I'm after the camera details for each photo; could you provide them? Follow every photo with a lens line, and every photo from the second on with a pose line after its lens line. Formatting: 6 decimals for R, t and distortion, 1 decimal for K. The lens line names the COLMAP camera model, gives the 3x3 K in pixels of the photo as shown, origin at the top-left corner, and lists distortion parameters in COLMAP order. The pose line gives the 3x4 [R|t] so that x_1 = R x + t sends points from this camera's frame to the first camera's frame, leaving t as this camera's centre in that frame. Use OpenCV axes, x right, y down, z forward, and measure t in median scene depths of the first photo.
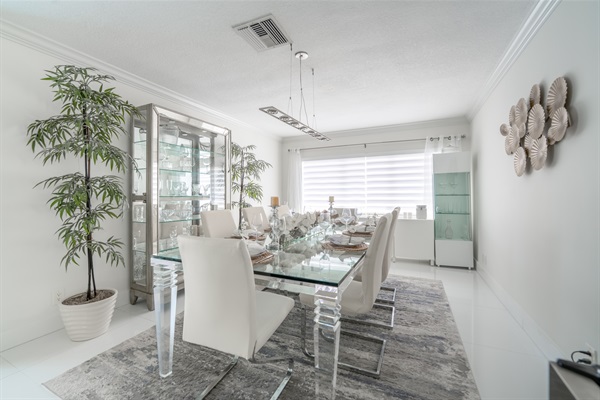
lens RADIAL K [[256.9, 0, 300.5], [0, 256.9, 195.2], [0, 0, 1]] dist [-0.000010, -0.000206]
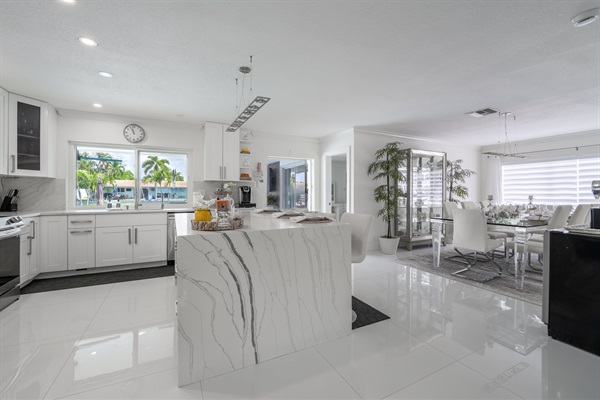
lens RADIAL K [[256.9, 0, 300.5], [0, 256.9, 195.2], [0, 0, 1]] dist [-0.000010, -0.000206]
pose [[0.801193, 0.009035, -0.598337, -0.039077], [-0.004180, 0.999946, 0.009502, -0.004255], [0.598391, -0.005111, 0.801188, -0.700719]]
